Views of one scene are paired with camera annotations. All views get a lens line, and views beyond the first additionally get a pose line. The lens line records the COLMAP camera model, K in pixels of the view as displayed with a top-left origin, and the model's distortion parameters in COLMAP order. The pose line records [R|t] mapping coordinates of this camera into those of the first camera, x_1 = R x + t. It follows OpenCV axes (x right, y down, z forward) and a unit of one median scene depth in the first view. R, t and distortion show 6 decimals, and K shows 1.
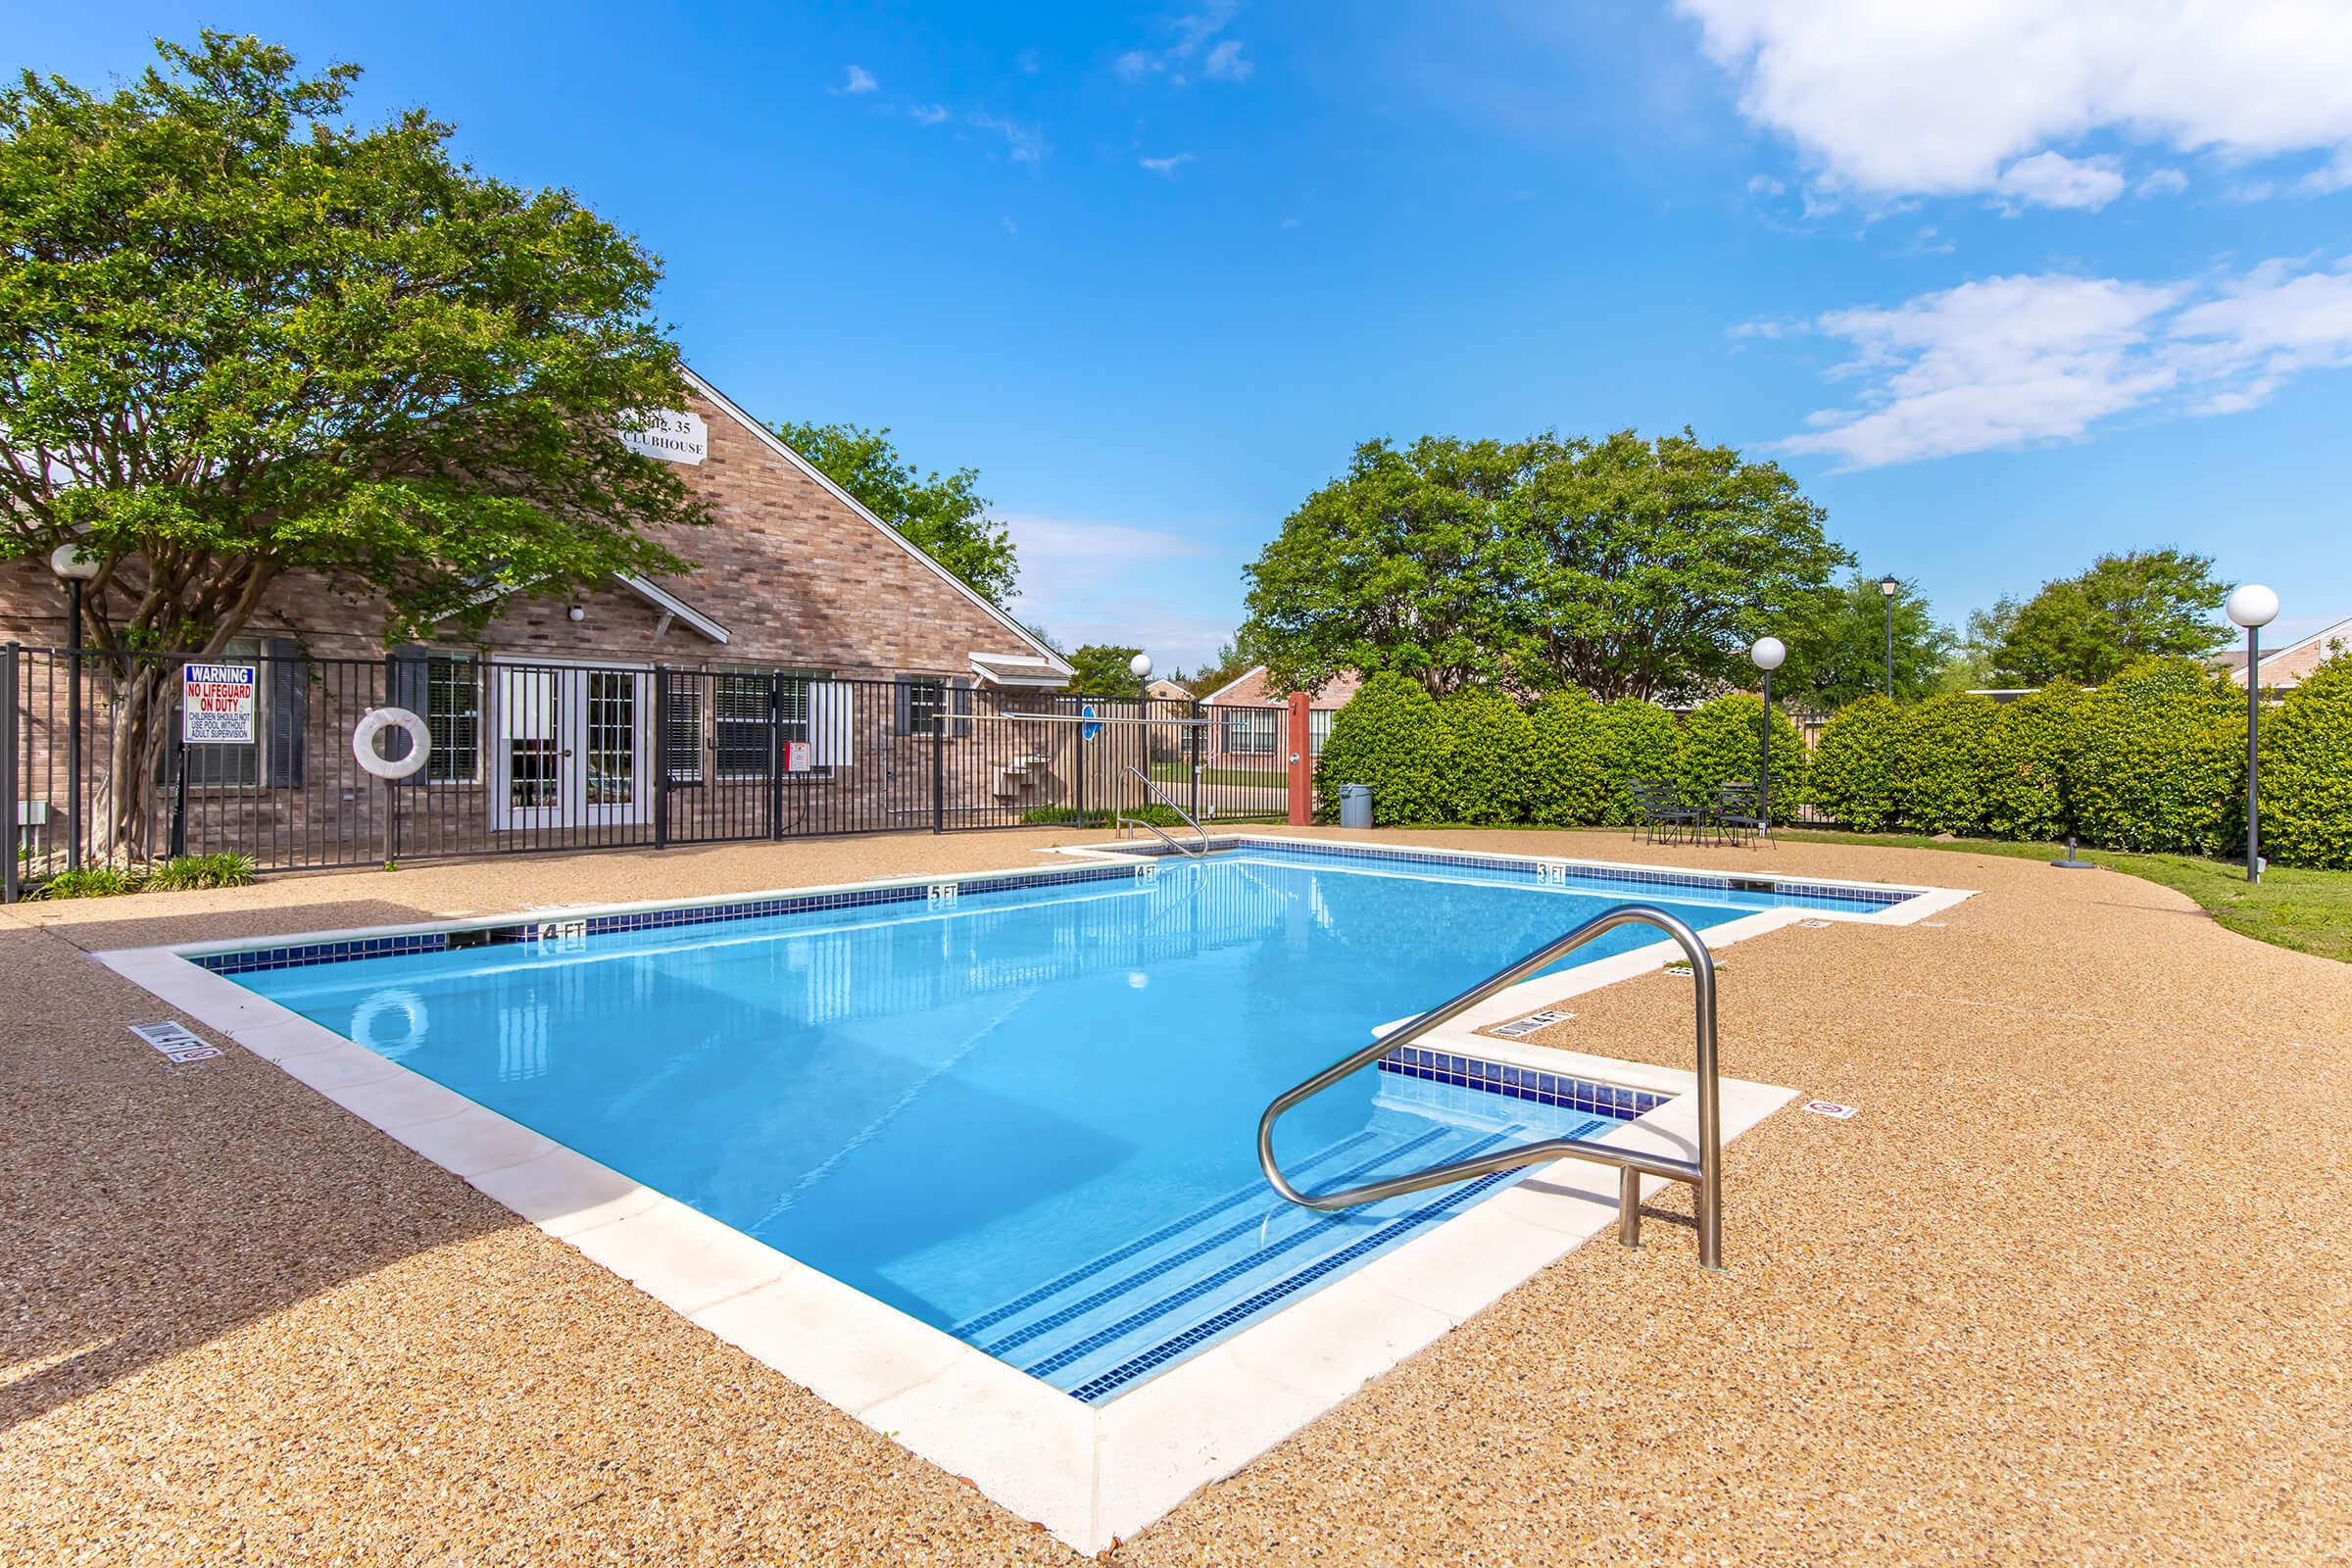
lens RADIAL K [[1286.0, 0, 1197.5], [0, 1286.0, 729.3], [0, 0, 1]] dist [-0.001907, -0.000712]
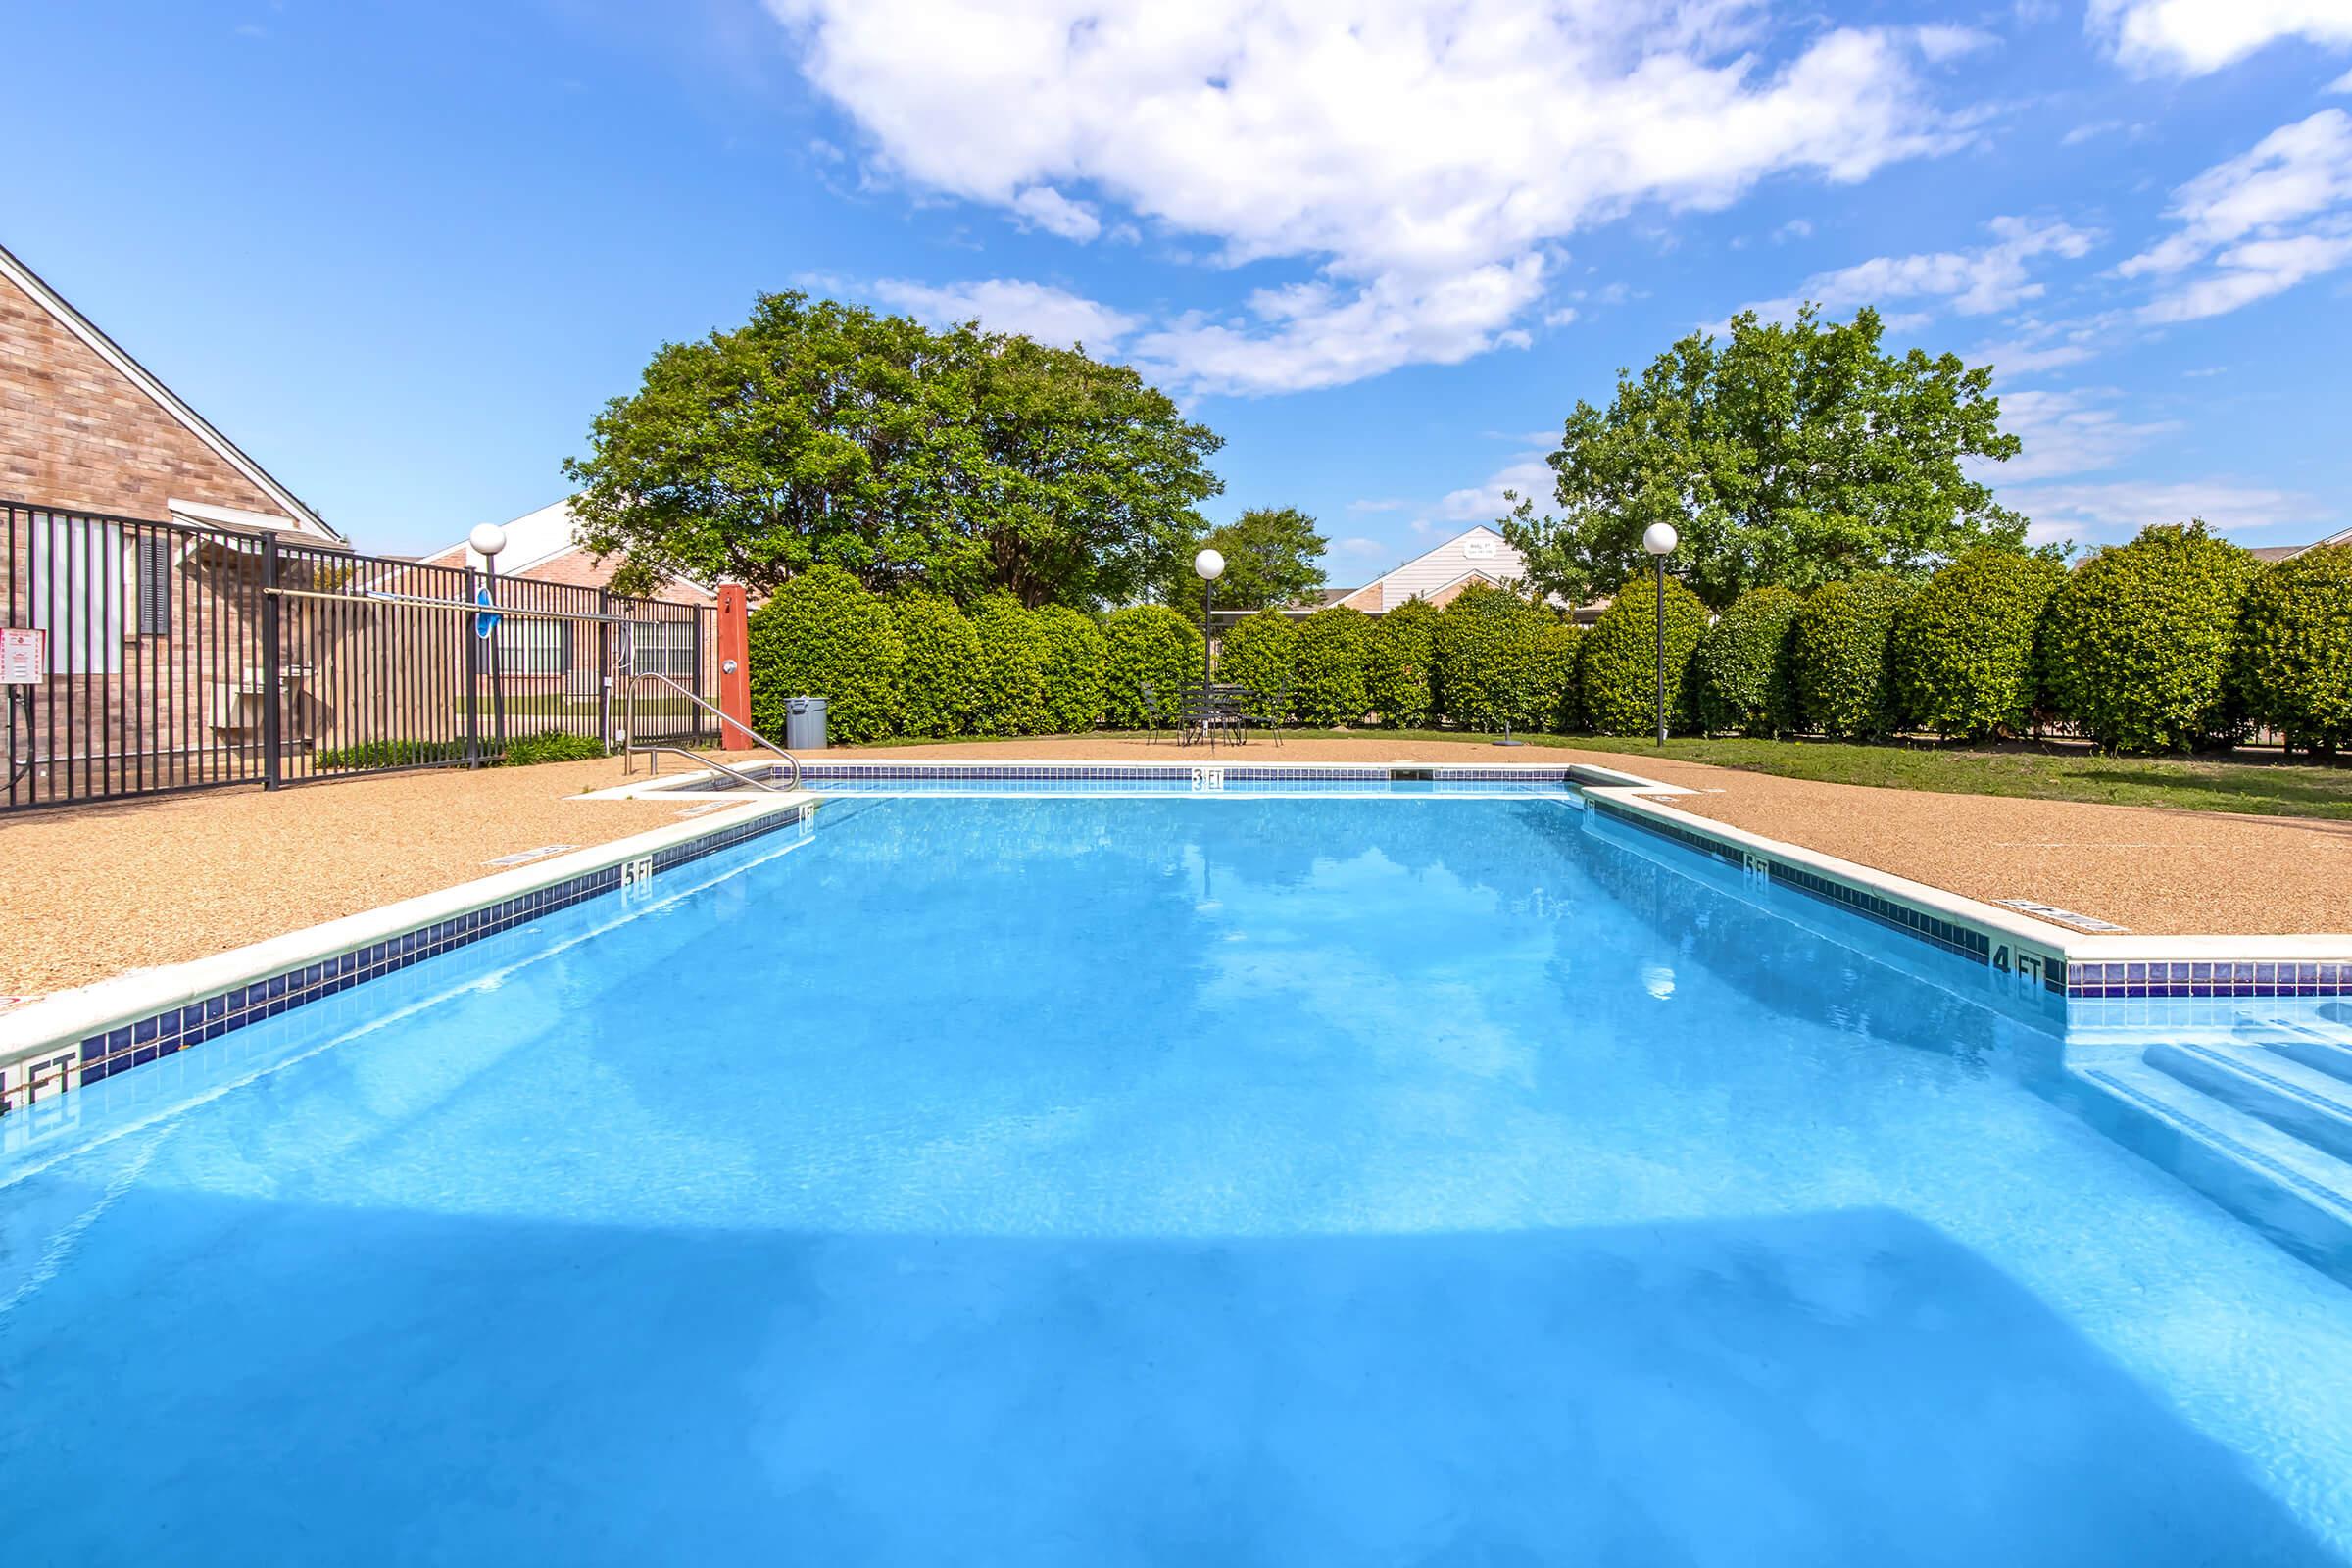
lens RADIAL K [[1218.7, 0, 1266.0], [0, 1218.7, 669.7], [0, 0, 1]] dist [0.004765, 0.001380]
pose [[0.729254, -0.007572, 0.684201, -0.227150], [-0.001950, 0.999912, 0.013145, 0.015545], [-0.684240, -0.010920, 0.729175, 0.240956]]
